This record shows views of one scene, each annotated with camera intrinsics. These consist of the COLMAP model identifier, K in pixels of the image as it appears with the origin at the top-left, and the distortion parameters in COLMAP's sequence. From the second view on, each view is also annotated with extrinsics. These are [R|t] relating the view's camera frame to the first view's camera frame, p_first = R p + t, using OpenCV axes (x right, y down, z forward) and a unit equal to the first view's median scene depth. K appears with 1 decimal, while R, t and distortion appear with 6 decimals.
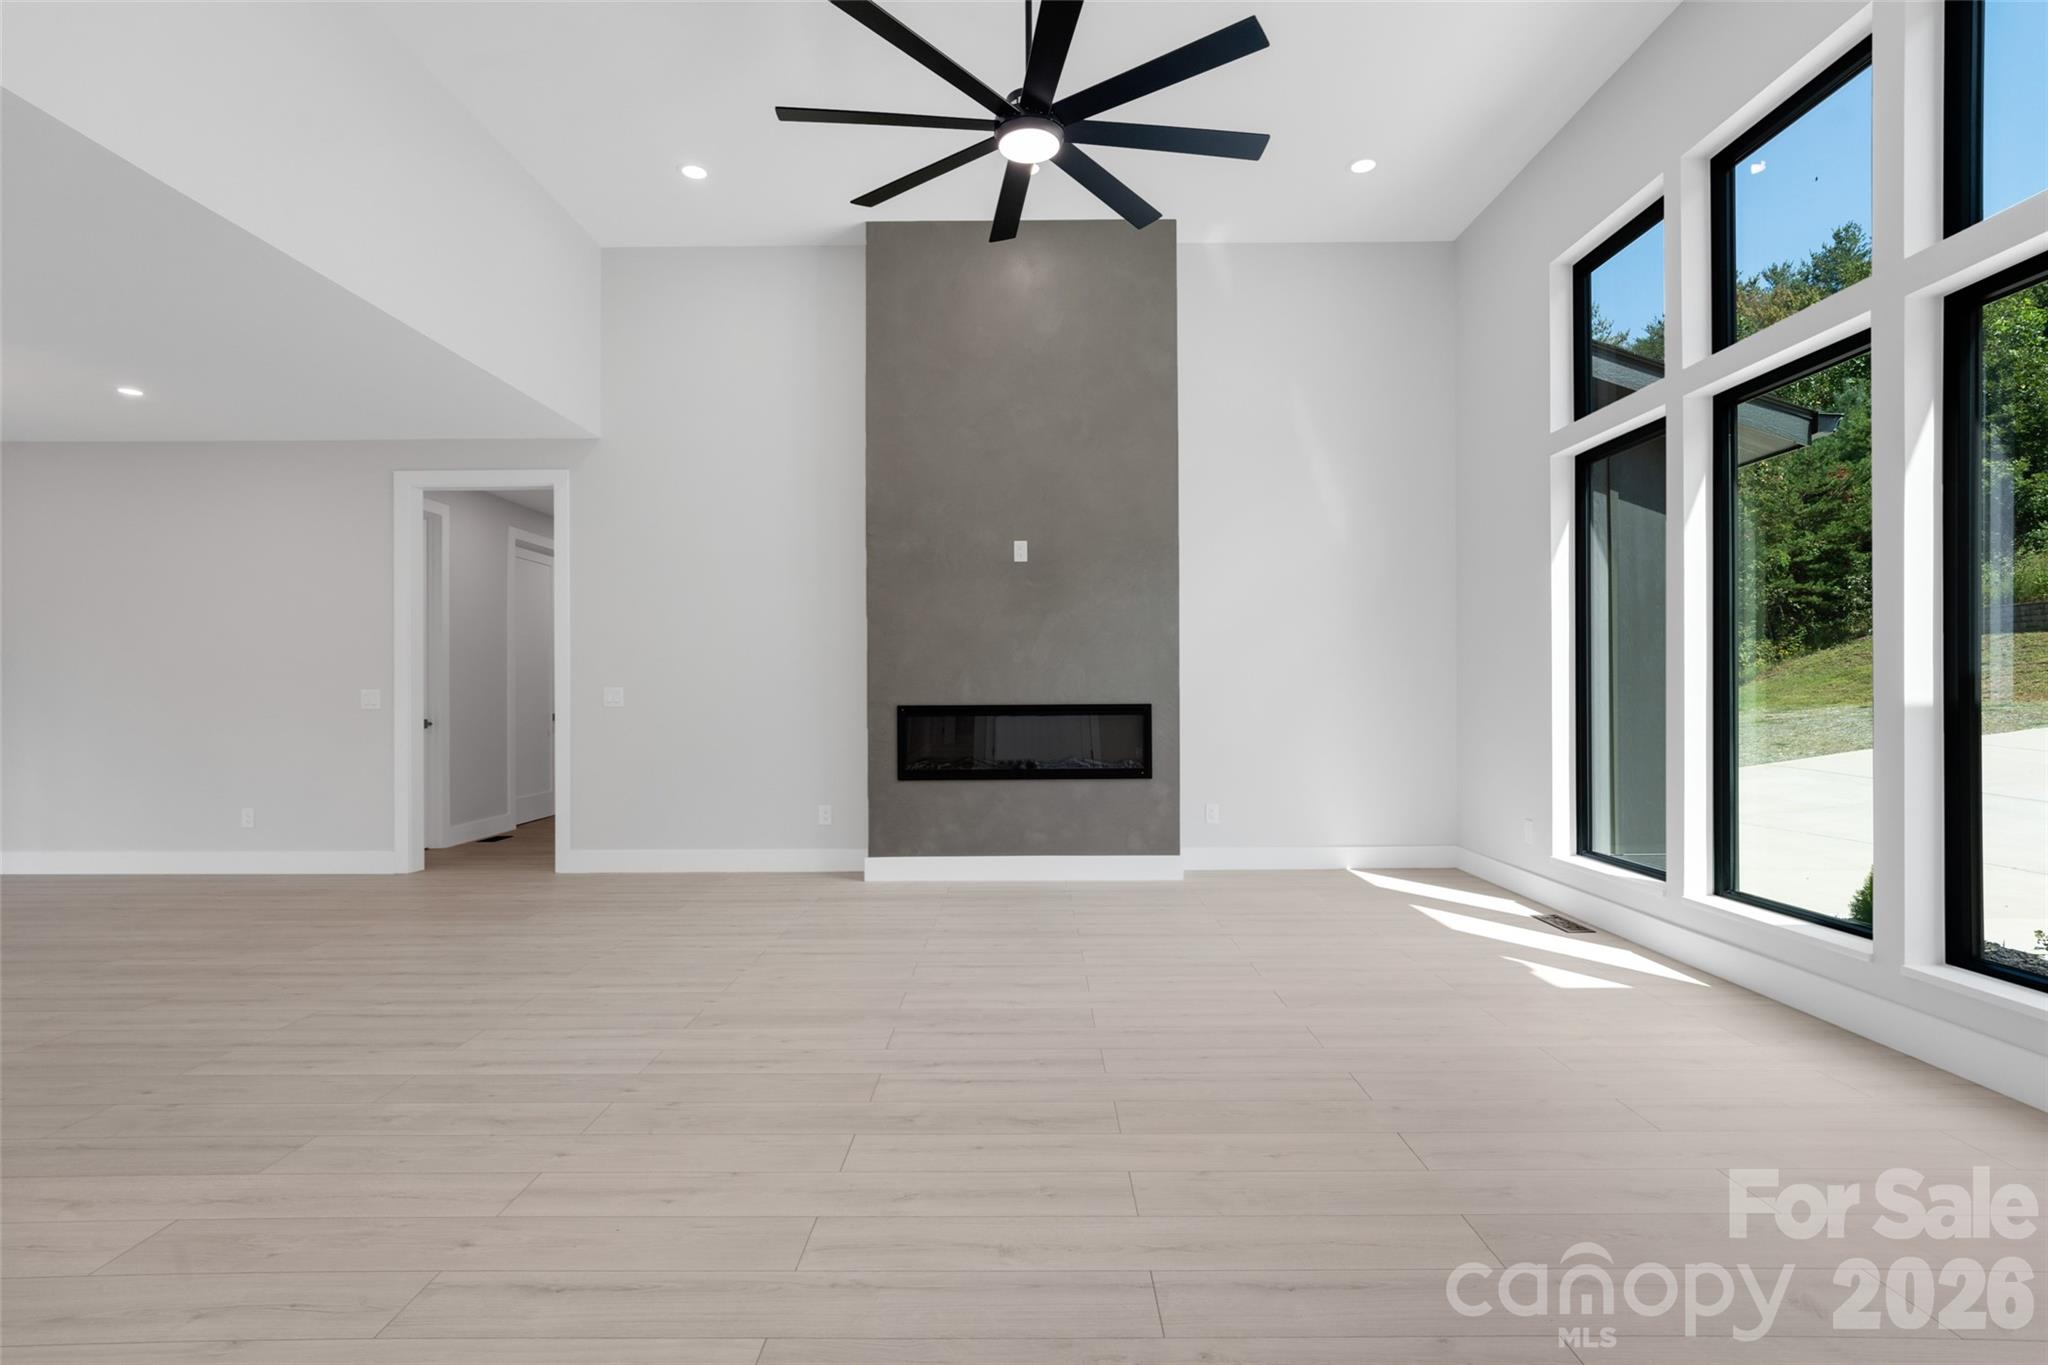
lens RADIAL K [[954.9, 0, 1027.7], [0, 954.9, 687.4], [0, 0, 1]] dist [-0.011268, 0.006830]
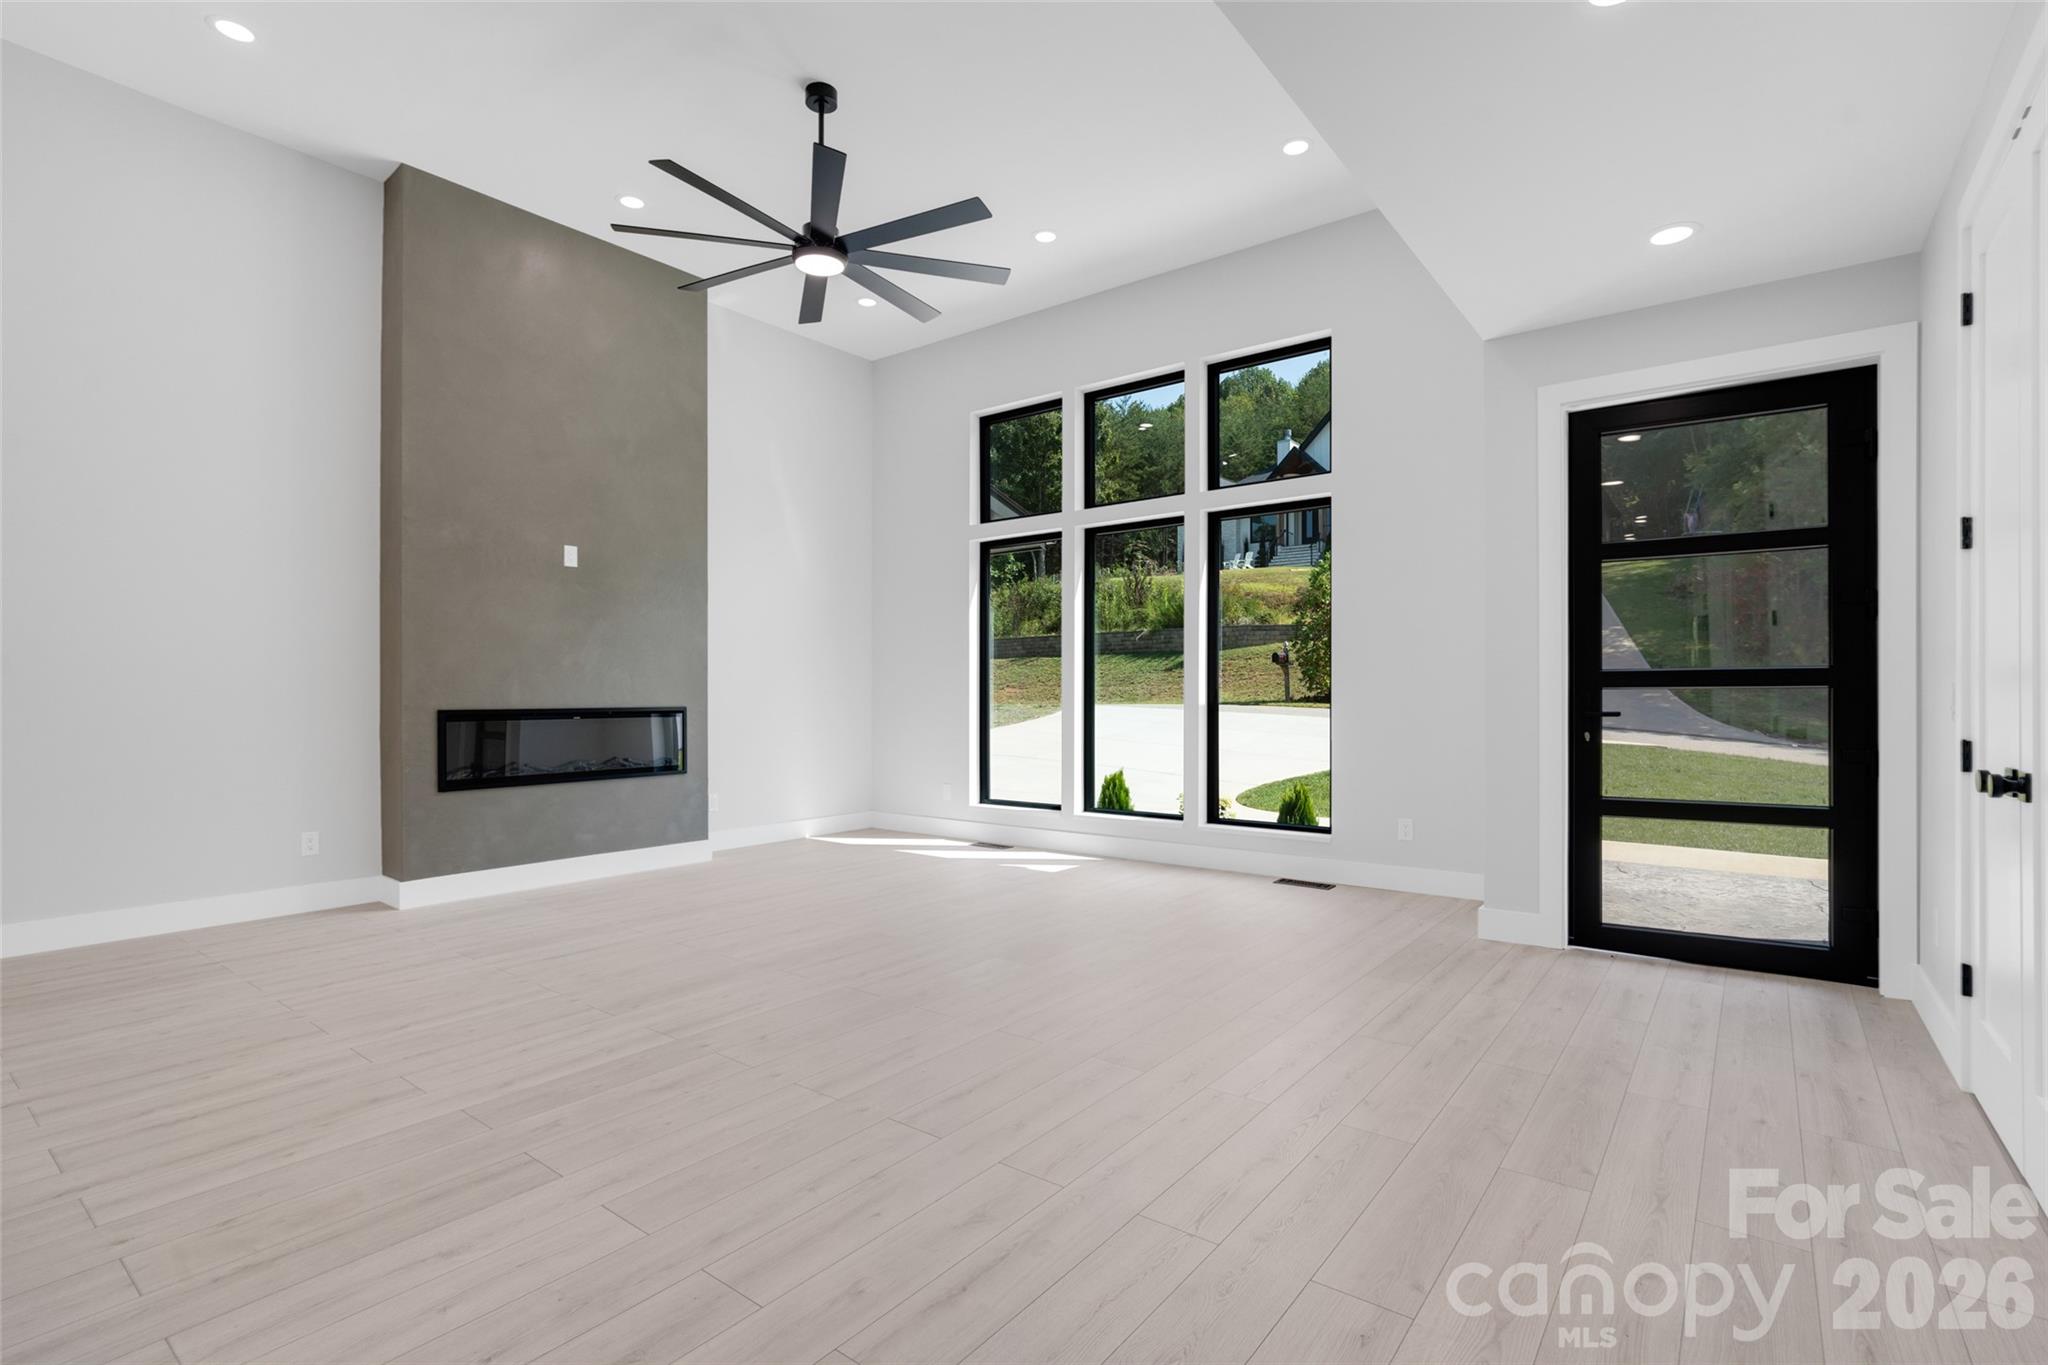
lens RADIAL K [[954.9, 0, 1027.7], [0, 954.9, 687.4], [0, 0, 1]] dist [-0.011268, 0.006830]
pose [[0.608120, 0.009735, 0.793786, -0.723163], [-0.004348, 0.999951, -0.008932, 0.004331], [-0.793834, 0.001981, 0.608132, 0.004995]]
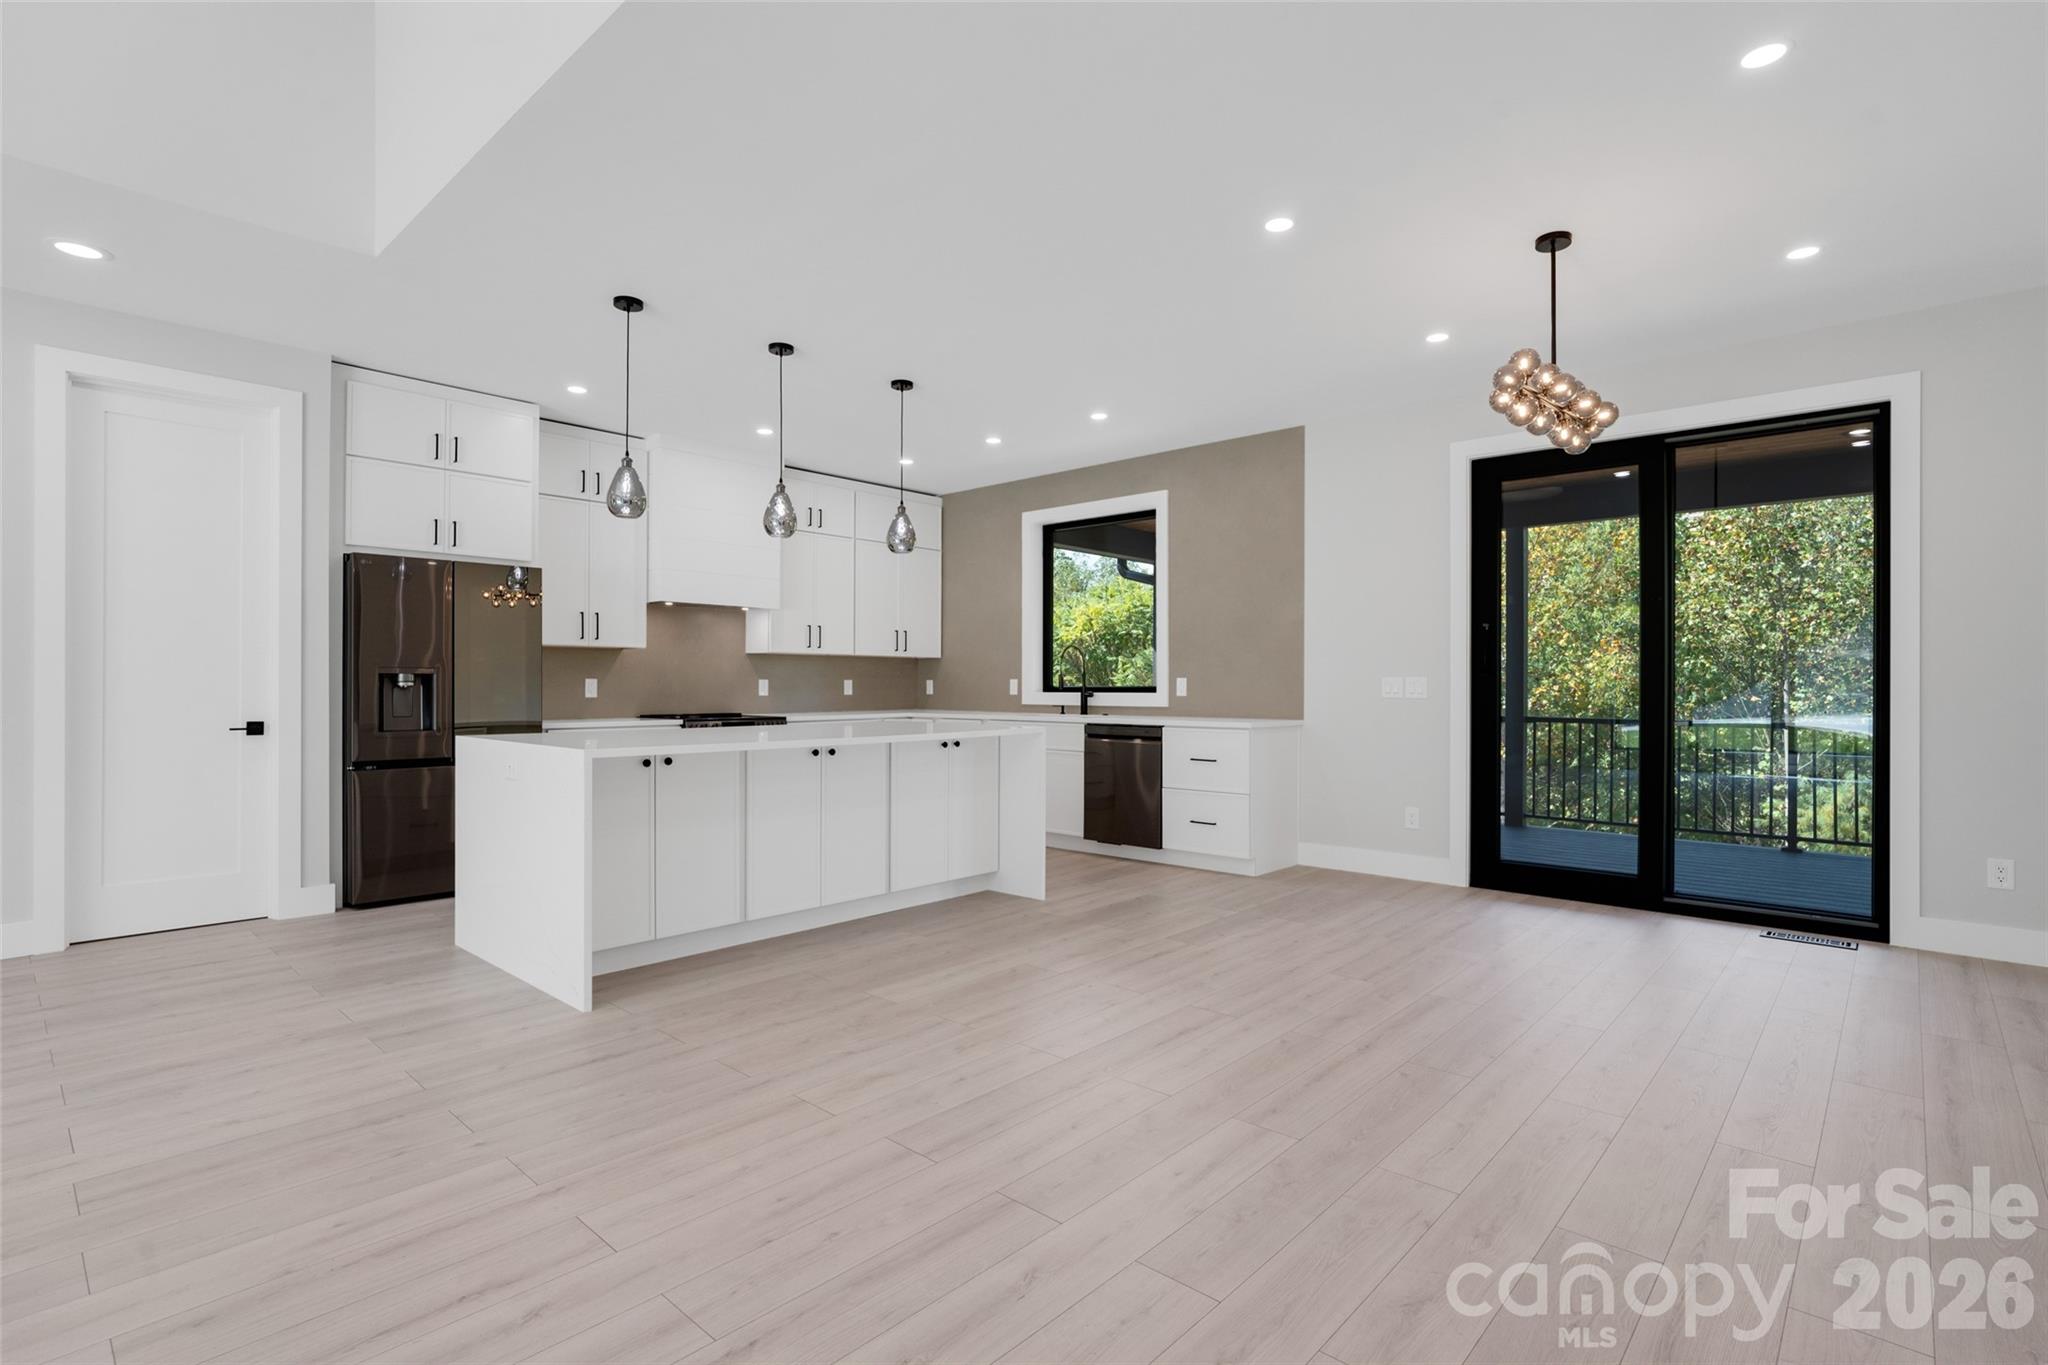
lens RADIAL K [[954.9, 0, 1027.7], [0, 954.9, 687.4], [0, 0, 1]] dist [-0.011268, 0.006830]
pose [[-0.665021, -0.007461, -0.746787, -0.403751], [-0.005034, 0.999972, -0.005508, 0.006194], [0.746808, 0.000096, -0.665040, 1.300816]]
